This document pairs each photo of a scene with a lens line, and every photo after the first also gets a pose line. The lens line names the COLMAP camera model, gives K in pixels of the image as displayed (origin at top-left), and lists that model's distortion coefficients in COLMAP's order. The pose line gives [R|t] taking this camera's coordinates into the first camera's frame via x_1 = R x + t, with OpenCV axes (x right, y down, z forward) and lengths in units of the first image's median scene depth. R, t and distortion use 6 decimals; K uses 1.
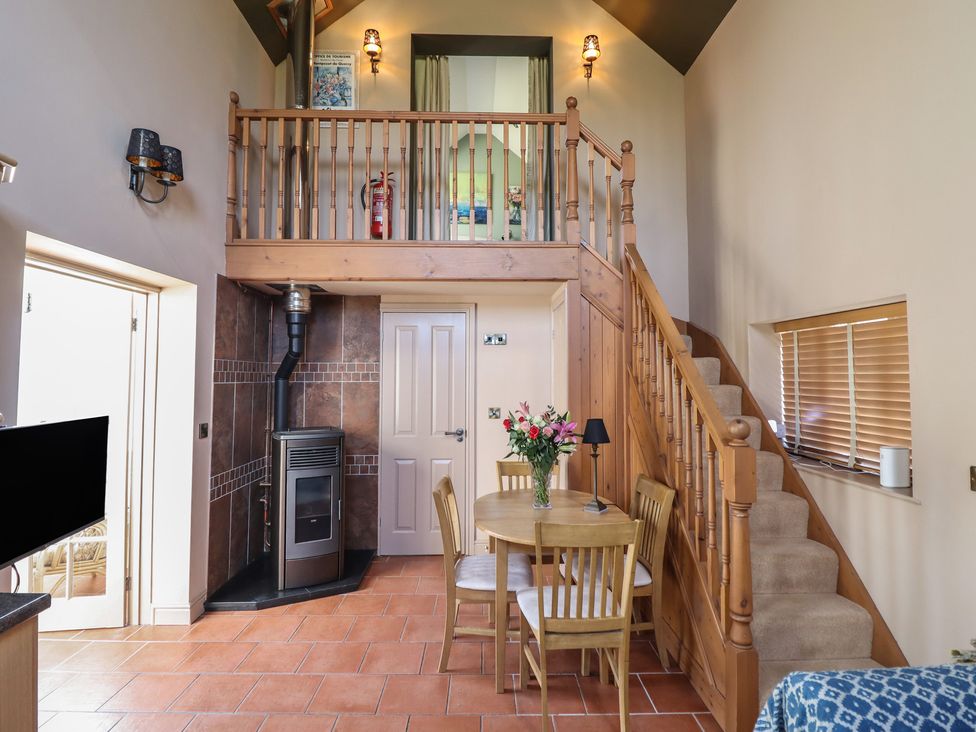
lens RADIAL K [[512.9, 0, 488.2], [0, 512.9, 353.8], [0, 0, 1]] dist [-0.010122, -0.006249]
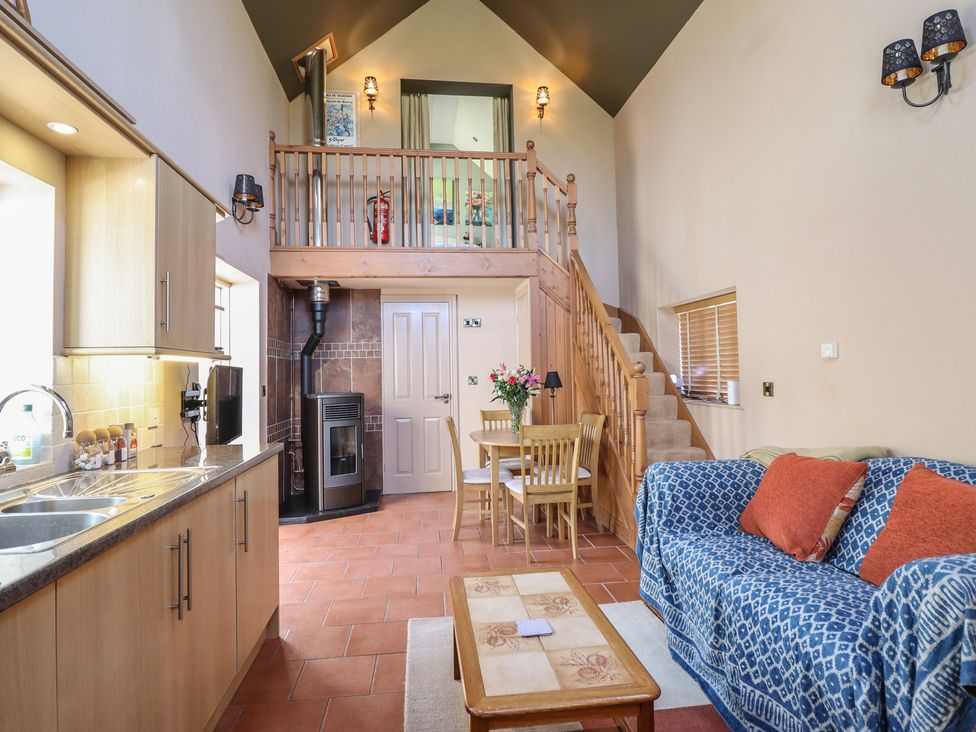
lens RADIAL K [[533.5, 0, 486.5], [0, 533.5, 356.7], [0, 0, 1]] dist [-0.005624, -0.008713]
pose [[0.994740, -0.017938, 0.100845, -0.104427], [0.016655, 0.999769, 0.013553, 0.046763], [-0.101065, -0.011803, 0.994810, -0.395198]]
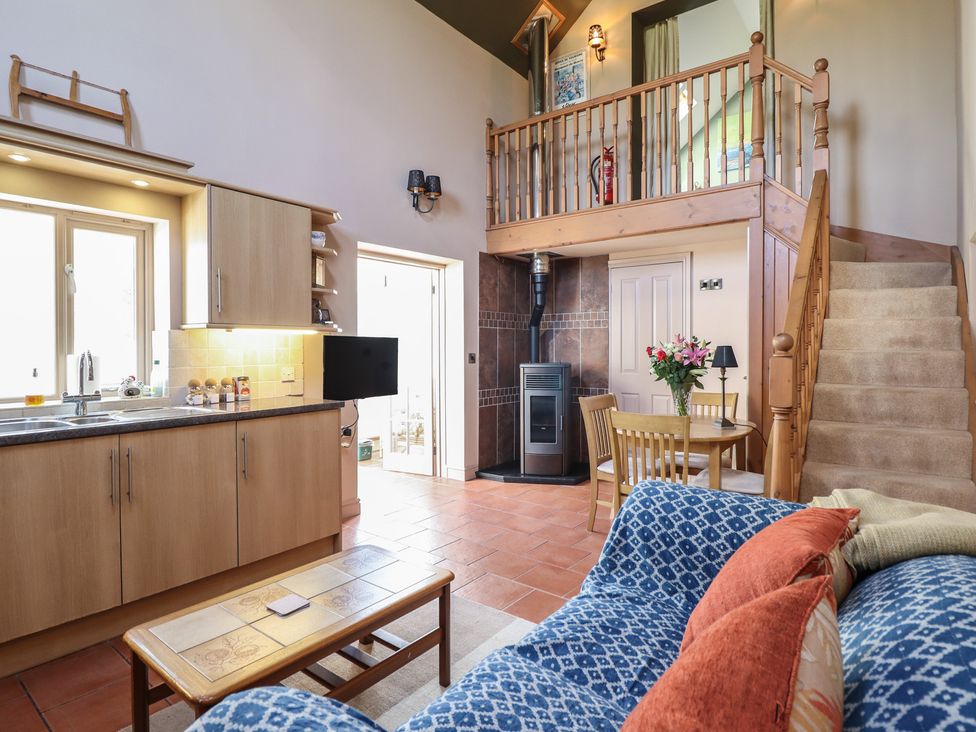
lens RADIAL K [[533.5, 0, 488.3], [0, 533.5, 358.2], [0, 0, 1]] dist [-0.005624, -0.008713]
pose [[0.776641, 0.011726, -0.629835, 0.418248], [0.029164, 0.998085, 0.054544, 0.059571], [0.629268, -0.060730, 0.774812, -0.164980]]
